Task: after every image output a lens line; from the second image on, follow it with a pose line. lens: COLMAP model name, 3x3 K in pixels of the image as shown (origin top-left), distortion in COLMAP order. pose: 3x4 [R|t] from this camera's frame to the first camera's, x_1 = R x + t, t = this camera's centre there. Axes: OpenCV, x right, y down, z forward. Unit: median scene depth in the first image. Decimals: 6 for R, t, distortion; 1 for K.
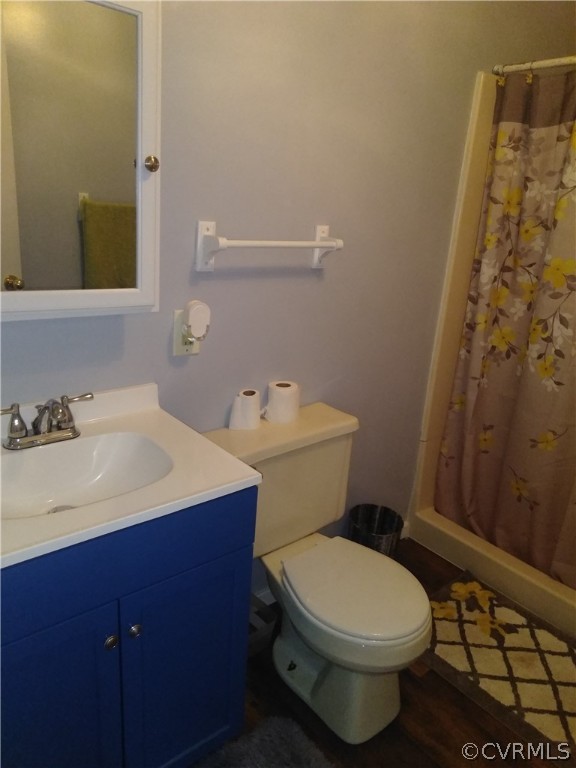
lens RADIAL K [[580.0, 0, 286.1], [0, 580.0, 384.8], [0, 0, 1]] dist [0.050253, -0.022009]
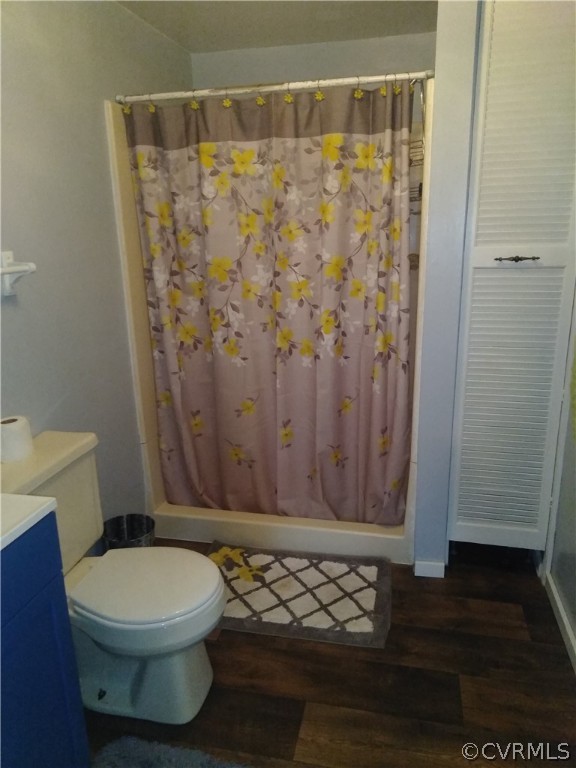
lens RADIAL K [[580.0, 0, 285.5], [0, 580.0, 383.5], [0, 0, 1]] dist [0.050253, -0.022009]
pose [[0.798005, -0.245656, 0.550310, -0.136944], [0.264528, 0.963261, 0.046402, 0.013920], [-0.541491, 0.108544, 0.833670, -0.036467]]
